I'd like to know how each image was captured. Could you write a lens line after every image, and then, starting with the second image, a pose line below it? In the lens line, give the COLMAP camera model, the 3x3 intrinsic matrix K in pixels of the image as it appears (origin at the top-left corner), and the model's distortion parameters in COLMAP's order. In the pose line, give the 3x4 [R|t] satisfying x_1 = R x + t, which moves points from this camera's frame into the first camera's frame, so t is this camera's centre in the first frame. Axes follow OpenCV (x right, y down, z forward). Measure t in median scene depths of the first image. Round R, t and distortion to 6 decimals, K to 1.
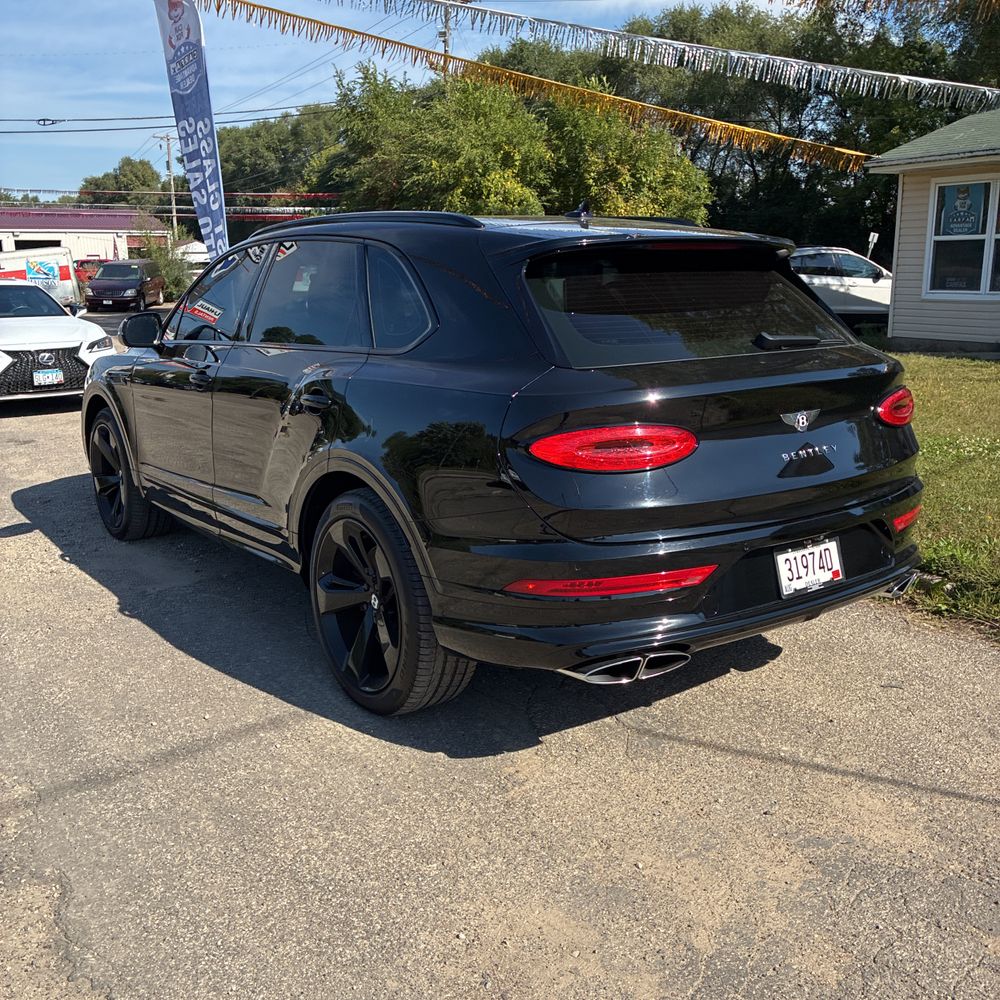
lens RADIAL K [[978.3, 0, 500.0], [0, 978.3, 500.0], [0, 0, 1]] dist [0.032350, -0.019886]
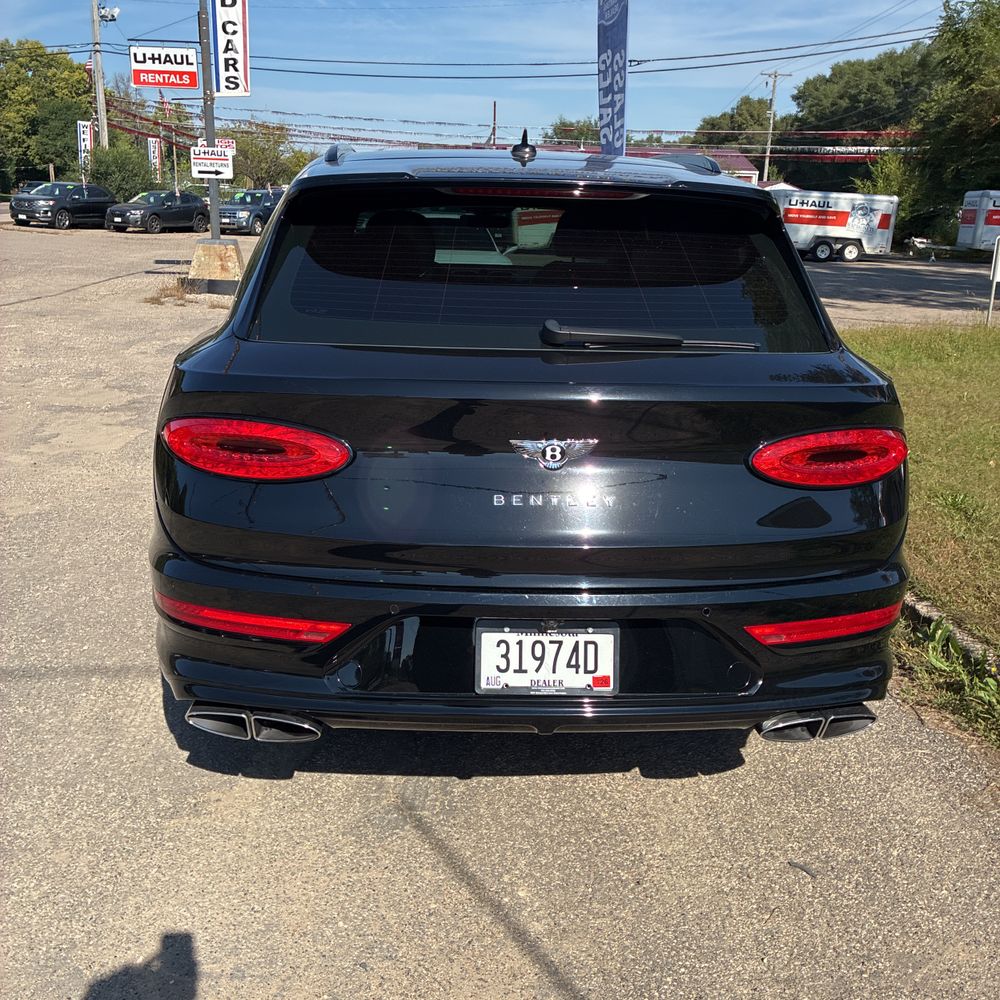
lens RADIAL K [[997.8, 0, 509.0], [0, 997.8, 496.5], [0, 0, 1]] dist [0.039410, -0.014933]
pose [[0.850464, 0.185041, -0.492413, 0.569039], [-0.162657, 0.982718, 0.088360, -0.096785], [0.500253, 0.004947, 0.865865, 0.333831]]
